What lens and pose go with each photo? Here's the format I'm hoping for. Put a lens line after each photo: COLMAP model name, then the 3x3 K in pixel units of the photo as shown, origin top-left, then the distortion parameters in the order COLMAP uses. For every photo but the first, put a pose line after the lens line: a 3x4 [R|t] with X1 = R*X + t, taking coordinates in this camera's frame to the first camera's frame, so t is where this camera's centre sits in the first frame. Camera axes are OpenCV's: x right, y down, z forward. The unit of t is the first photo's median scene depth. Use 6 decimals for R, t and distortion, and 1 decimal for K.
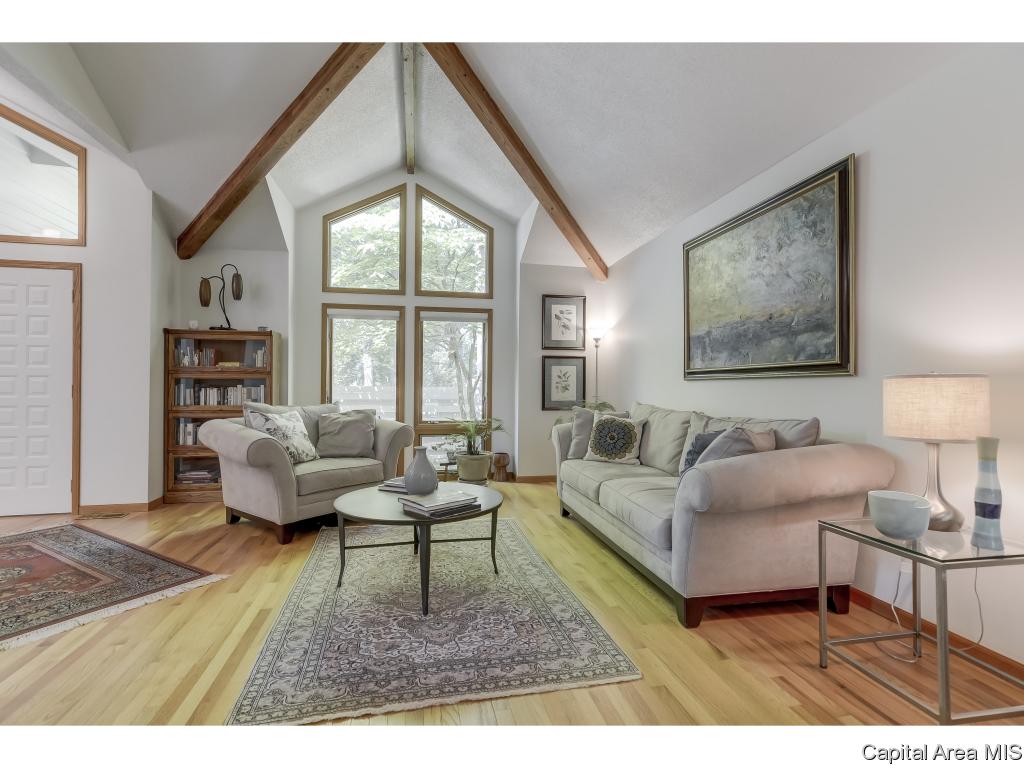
lens RADIAL K [[493.3, 0, 512.6], [0, 493.3, 388.1], [0, 0, 1]] dist [-0.010522, 0.009179]
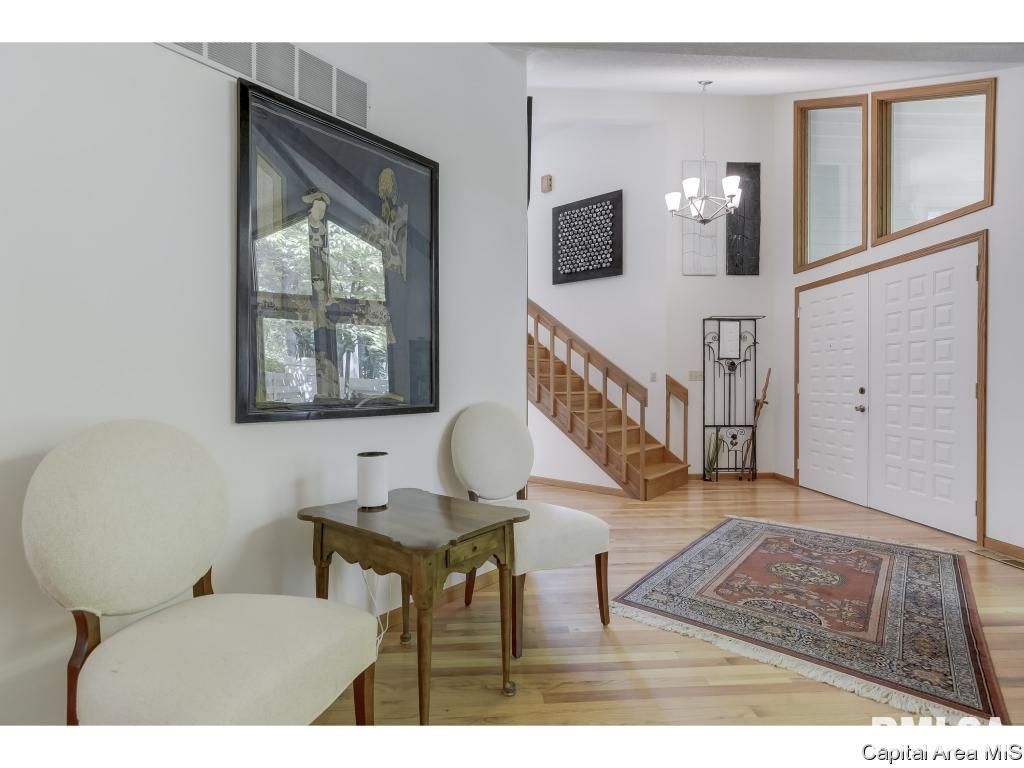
lens RADIAL K [[493.3, 0, 509.1], [0, 493.3, 385.0], [0, 0, 1]] dist [-0.010522, 0.009179]
pose [[-0.149703, 0.002809, -0.988727, 0.024146], [-0.005878, 0.999976, 0.003731, -0.003065], [0.988714, 0.006370, -0.149683, 0.493064]]
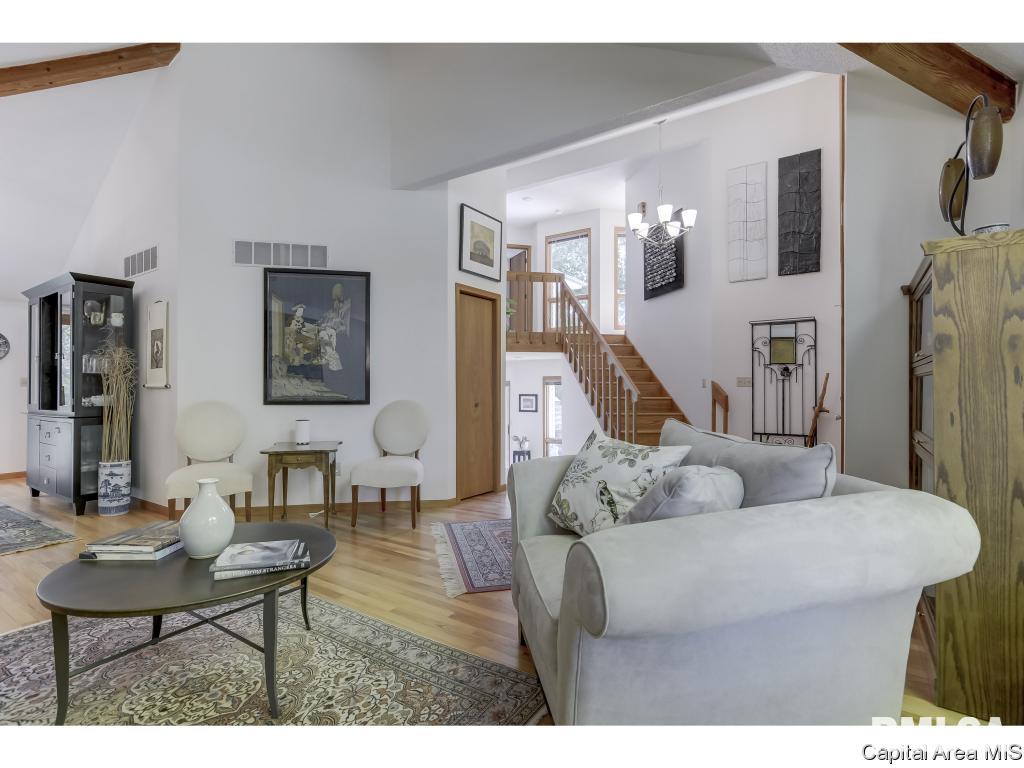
lens RADIAL K [[493.3, 0, 511.4], [0, 493.3, 383.5], [0, 0, 1]] dist [-0.010522, 0.009179]
pose [[-0.718042, -0.009872, -0.695929, -0.012445], [-0.006541, 0.999951, -0.007436, -0.009862], [0.695969, -0.000787, -0.718072, 1.613163]]
